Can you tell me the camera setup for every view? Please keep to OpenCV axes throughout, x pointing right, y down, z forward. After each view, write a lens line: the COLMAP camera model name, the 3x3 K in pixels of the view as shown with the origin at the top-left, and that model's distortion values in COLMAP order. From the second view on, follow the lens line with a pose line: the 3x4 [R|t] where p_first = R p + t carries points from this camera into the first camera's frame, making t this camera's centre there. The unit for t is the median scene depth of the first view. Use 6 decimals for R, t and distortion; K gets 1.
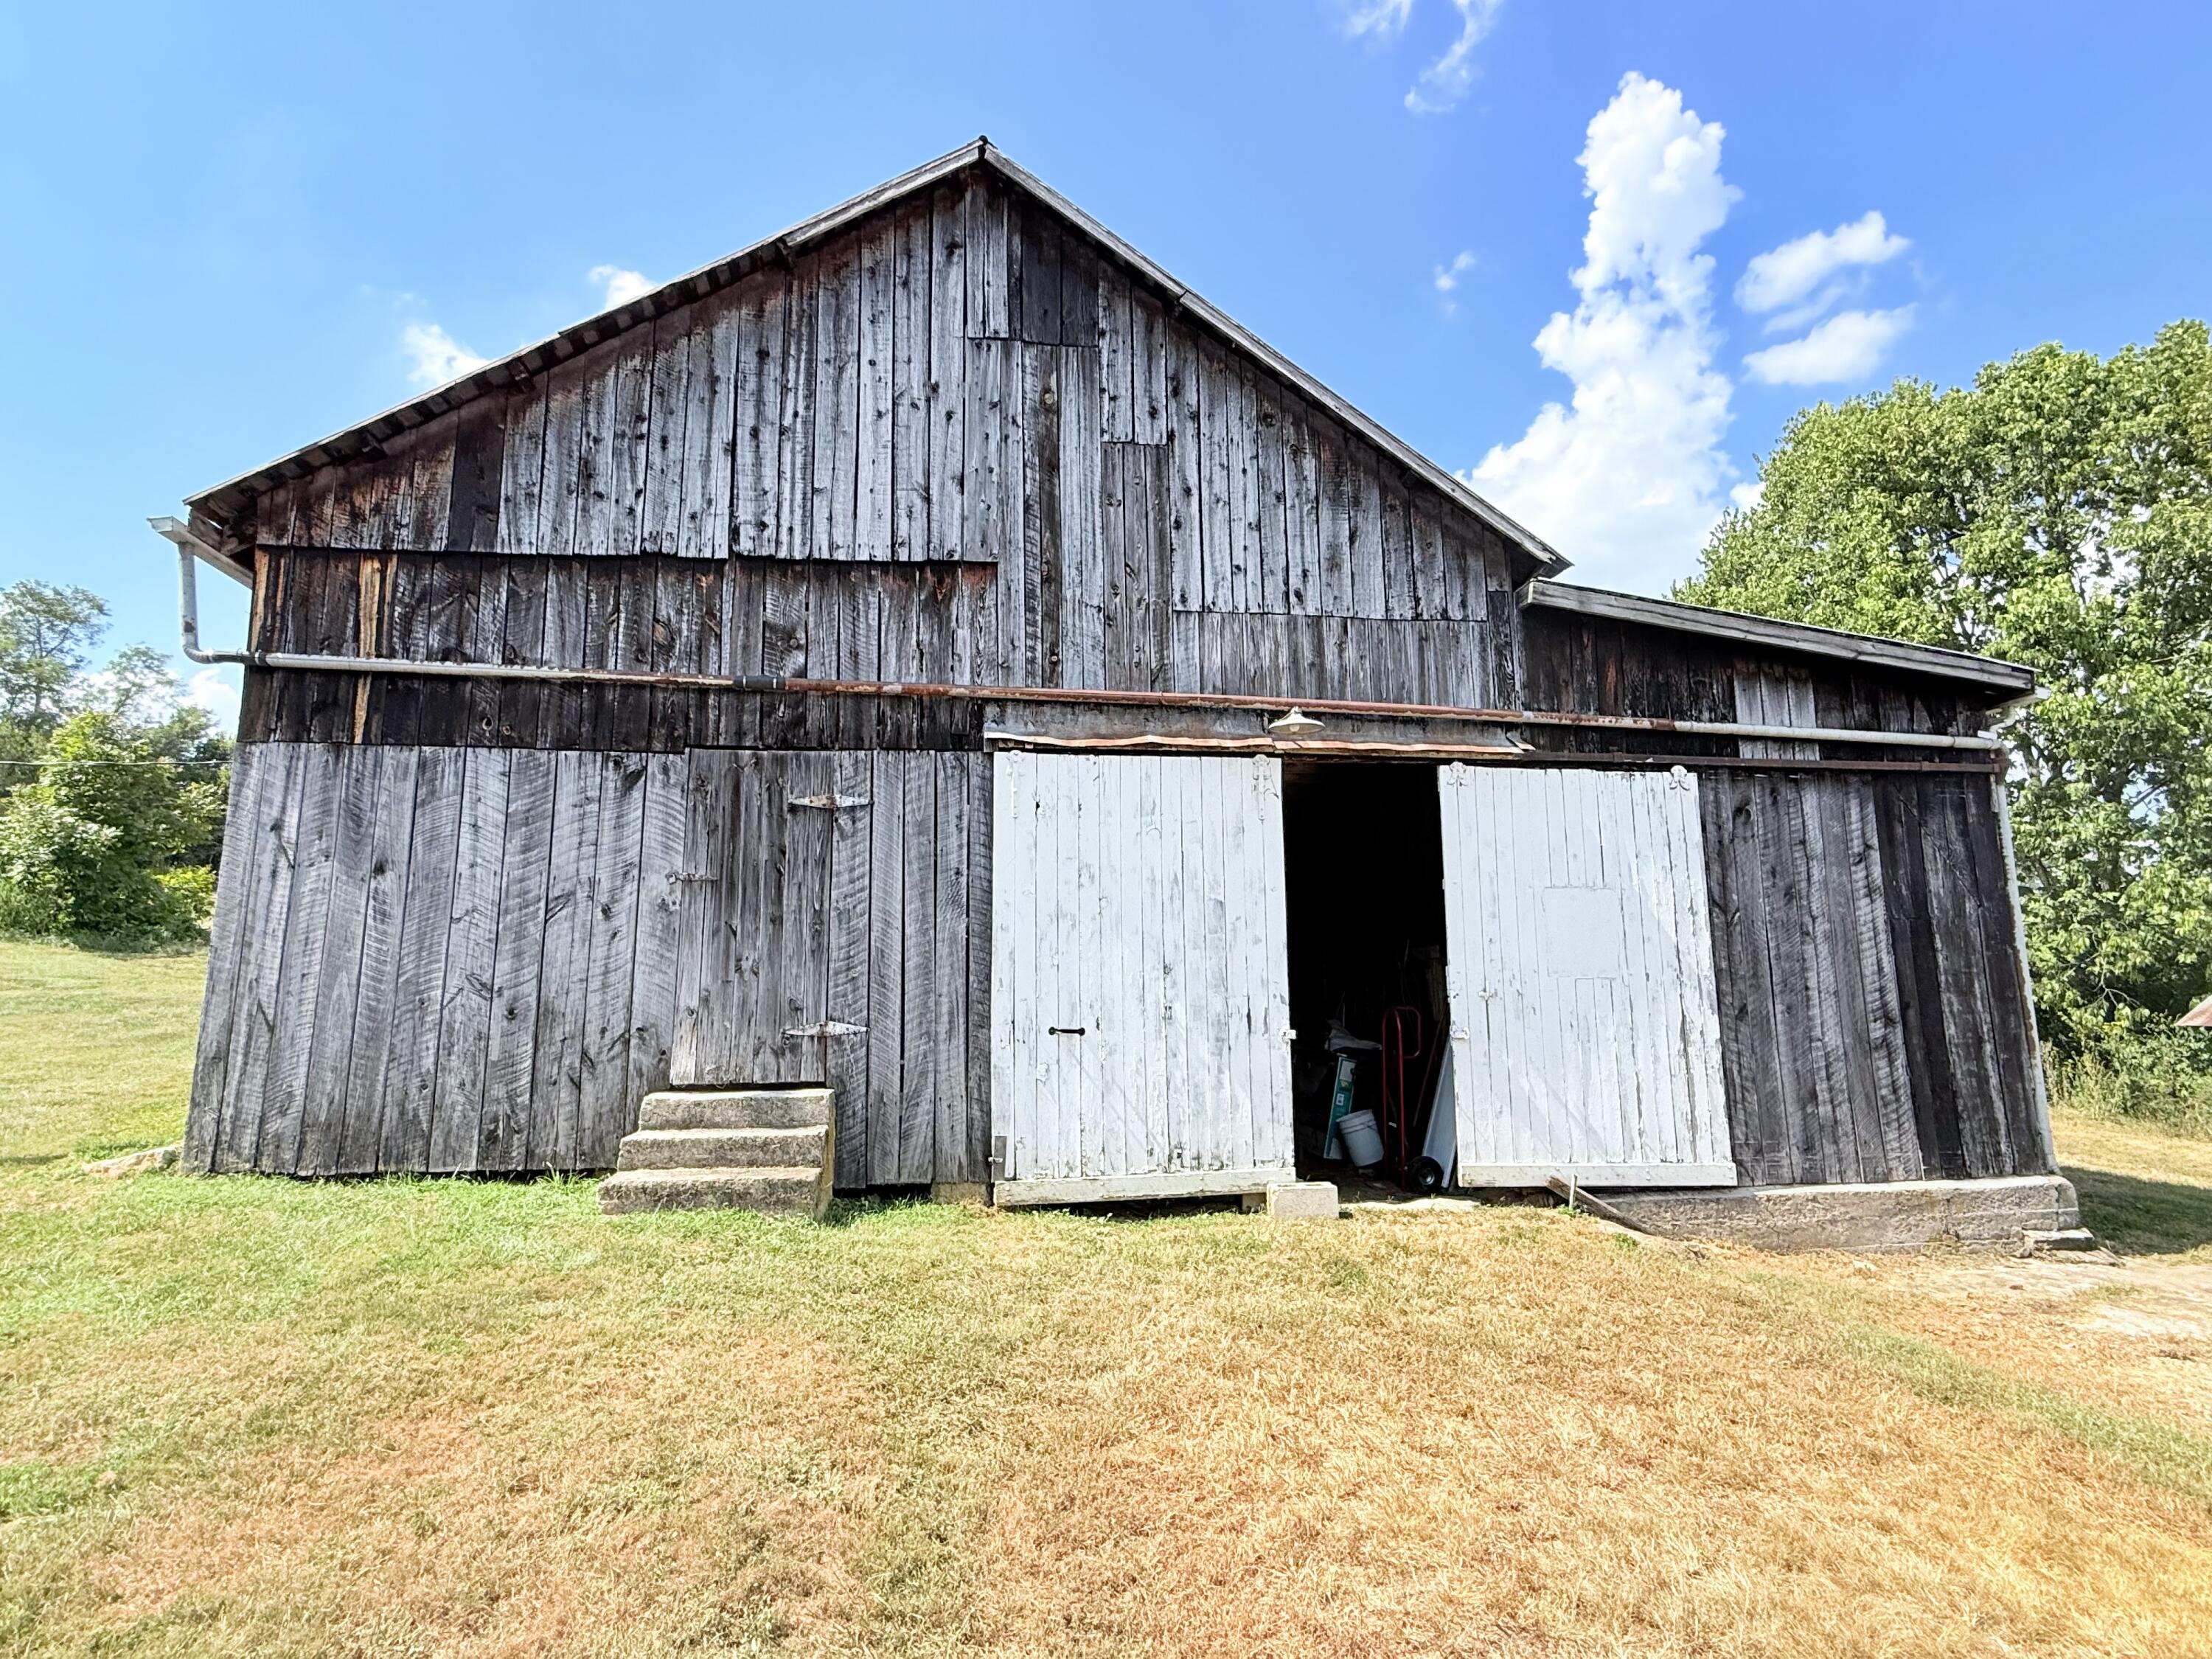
lens RADIAL K [[1094.5, 0, 1099.1], [0, 1094.5, 844.4], [0, 0, 1]] dist [-0.002927, 0.000599]
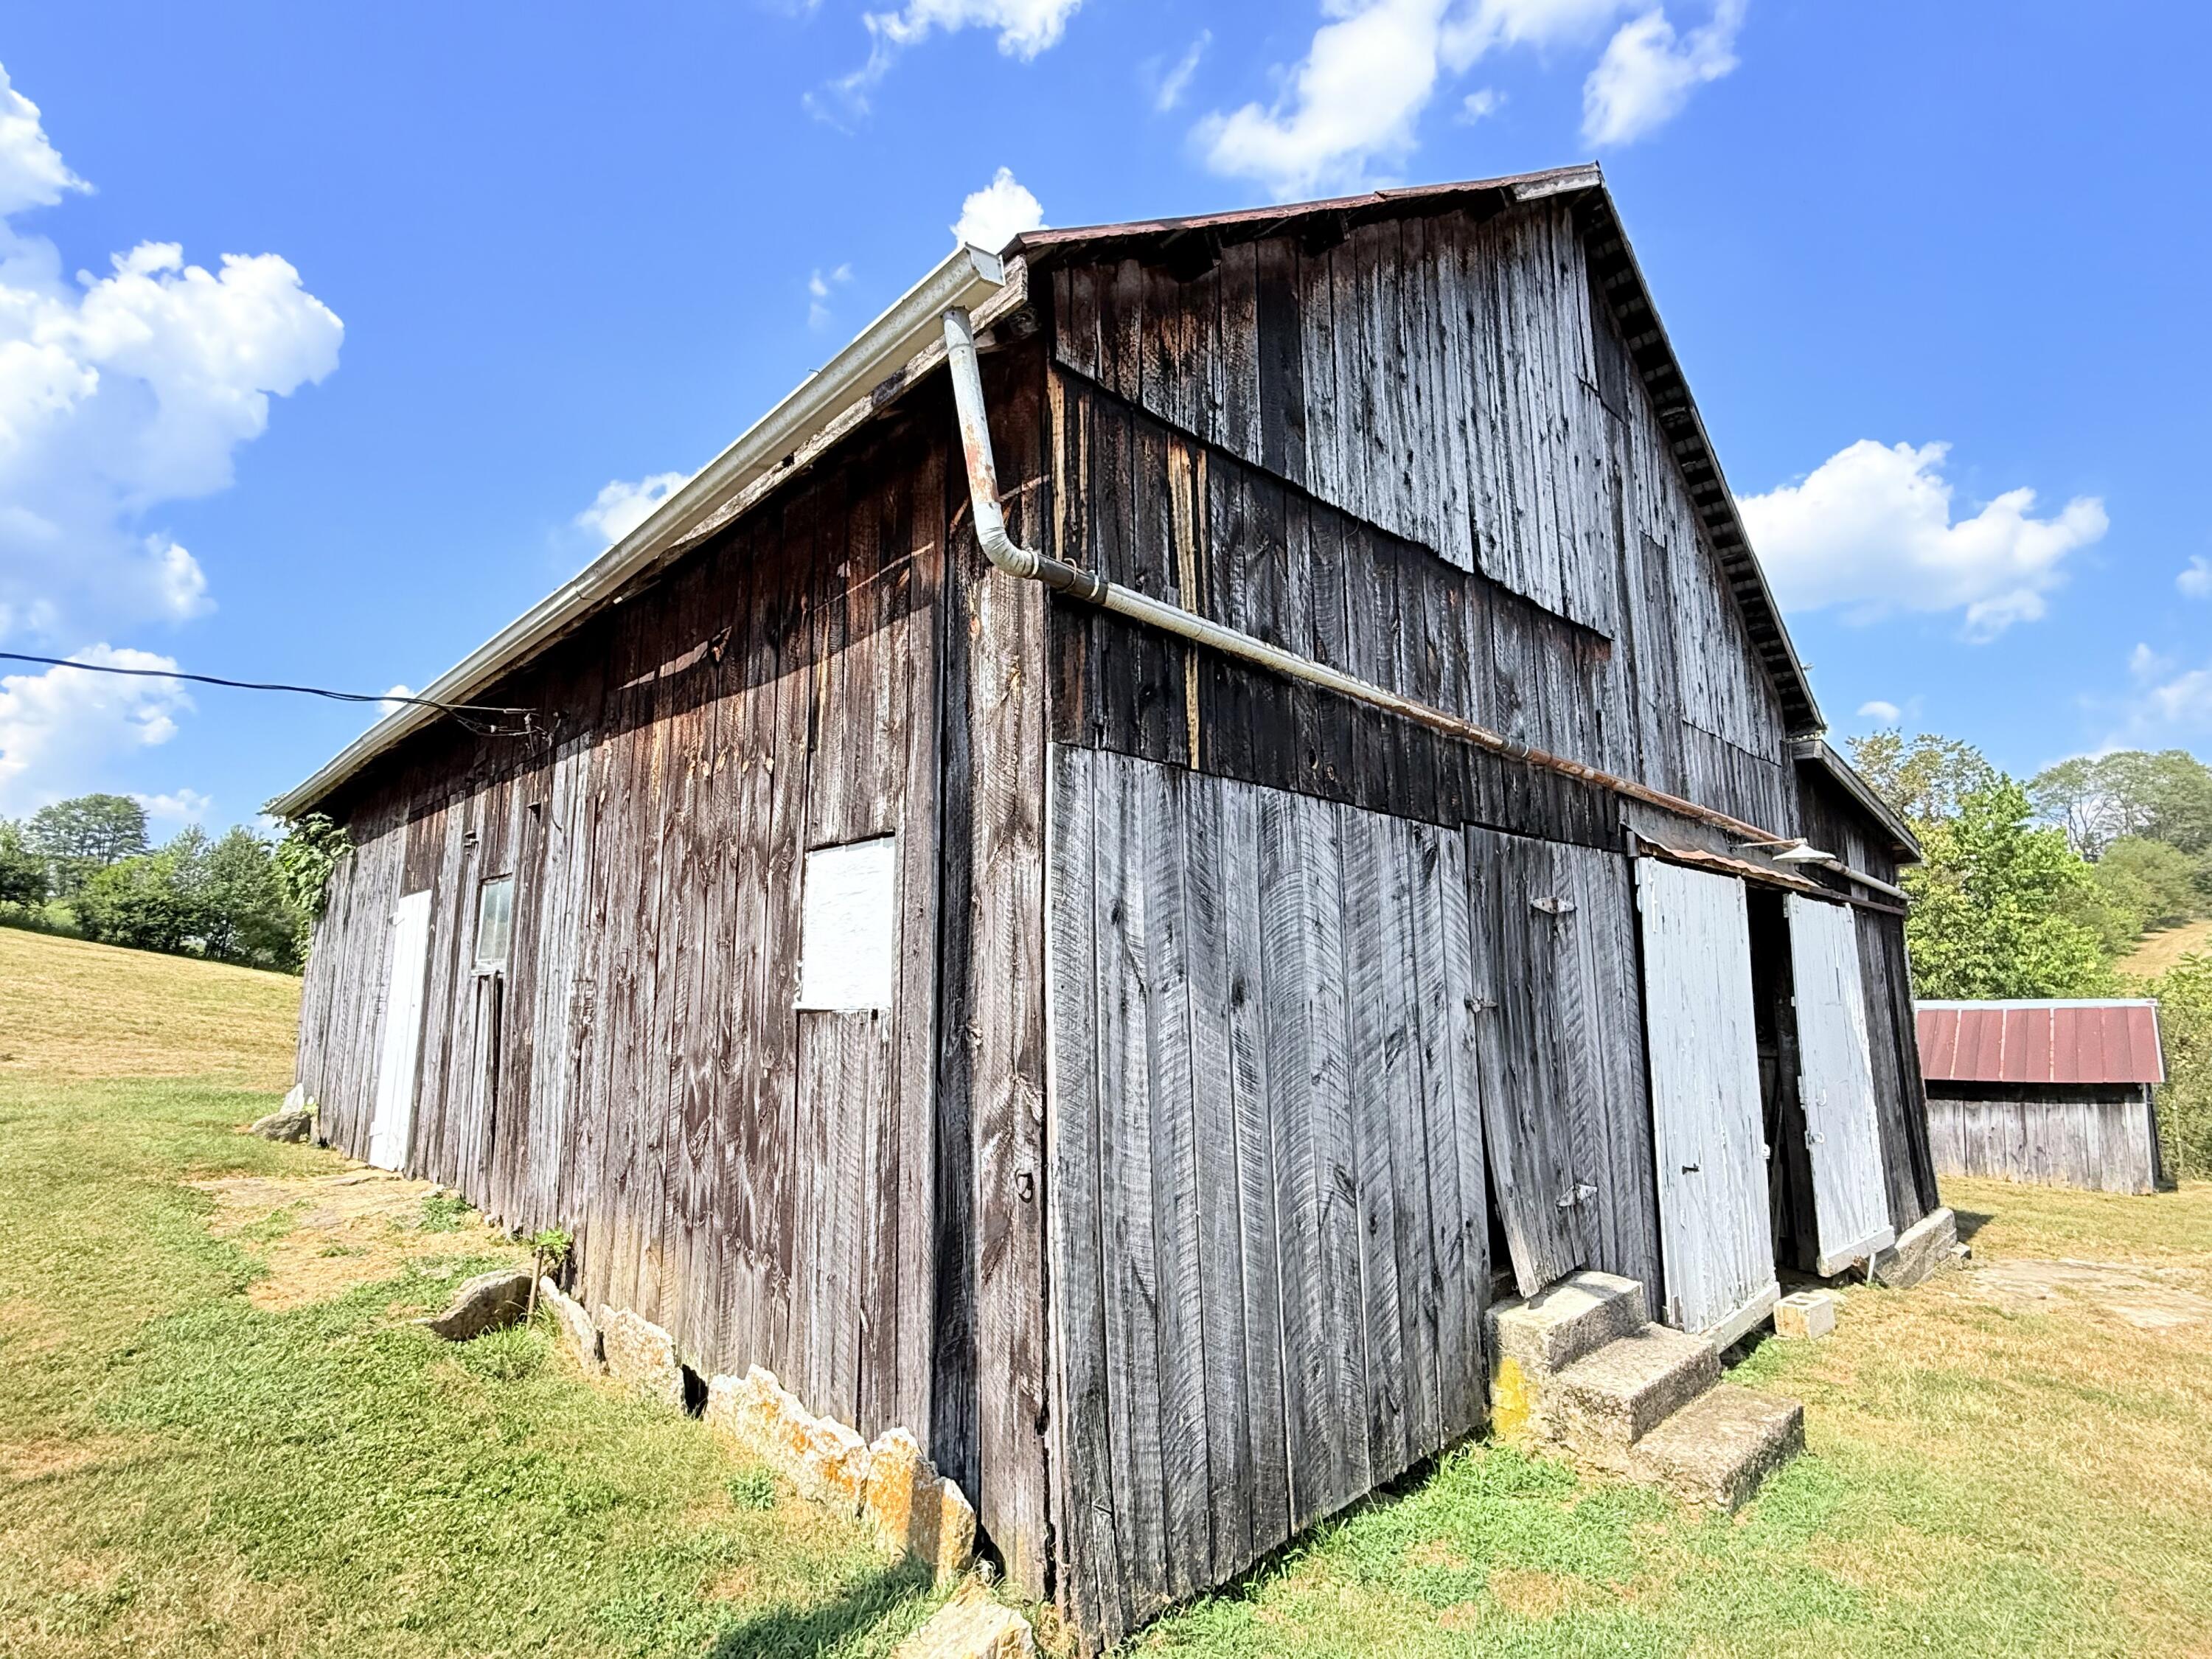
lens RADIAL K [[1094.5, 0, 1101.1], [0, 1094.5, 824.9], [0, 0, 1]] dist [-0.002927, 0.000599]
pose [[0.813535, 0.100285, 0.572804, -1.012162], [-0.094777, 0.994713, -0.039542, -0.035528], [-0.573741, -0.022120, 0.818738, 0.547032]]
